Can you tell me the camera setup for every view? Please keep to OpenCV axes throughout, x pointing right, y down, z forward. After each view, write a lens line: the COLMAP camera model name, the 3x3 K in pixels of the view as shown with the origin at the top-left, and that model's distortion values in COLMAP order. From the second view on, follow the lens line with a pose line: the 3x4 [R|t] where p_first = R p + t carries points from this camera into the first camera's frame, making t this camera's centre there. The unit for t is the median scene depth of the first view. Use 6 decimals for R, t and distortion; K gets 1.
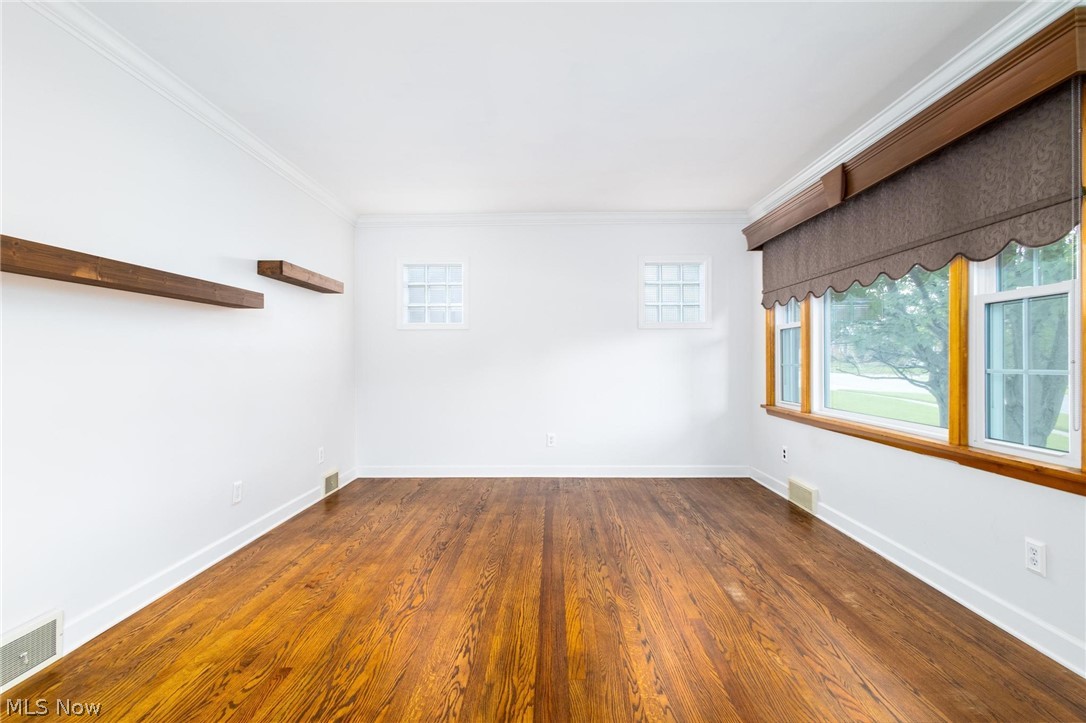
lens RADIAL K [[499.0, 0, 536.9], [0, 499.0, 361.4], [0, 0, 1]] dist [0.011446, -0.002940]
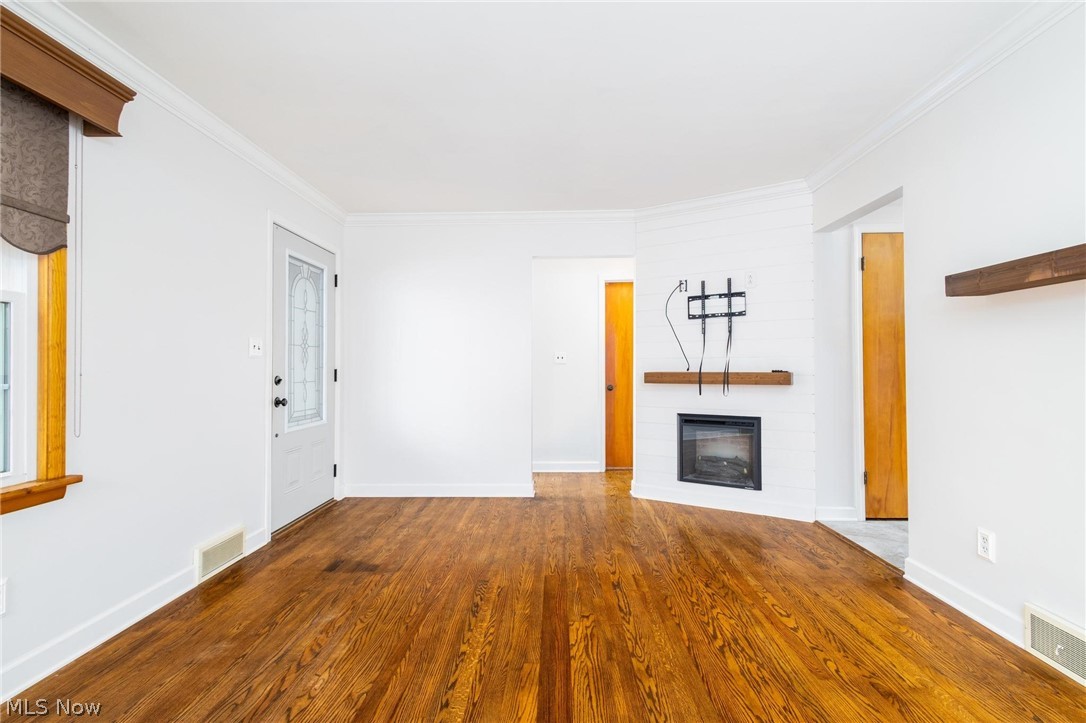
lens RADIAL K [[499.0, 0, 547.7], [0, 499.0, 361.1], [0, 0, 1]] dist [0.011446, -0.002940]
pose [[-0.999907, 0.007361, -0.011524, 0.048383], [0.007468, 0.999929, -0.009298, -0.008978], [0.011455, -0.009384, -0.999890, 1.875990]]
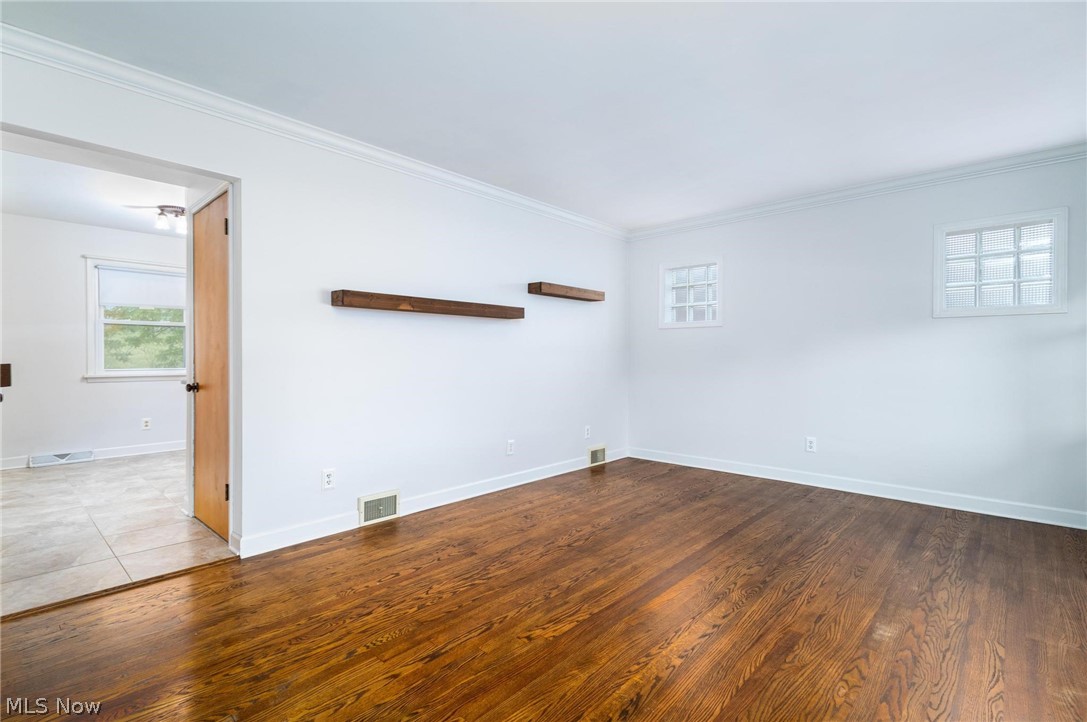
lens RADIAL K [[499.5, 0, 537.8], [0, 499.5, 362.8], [0, 0, 1]] dist [0.011446, -0.002940]
pose [[0.748920, 0.013572, -0.662521, 0.630331], [-0.007047, 0.999897, 0.012517, 0.000618], [0.662623, -0.004706, 0.748939, -0.028582]]
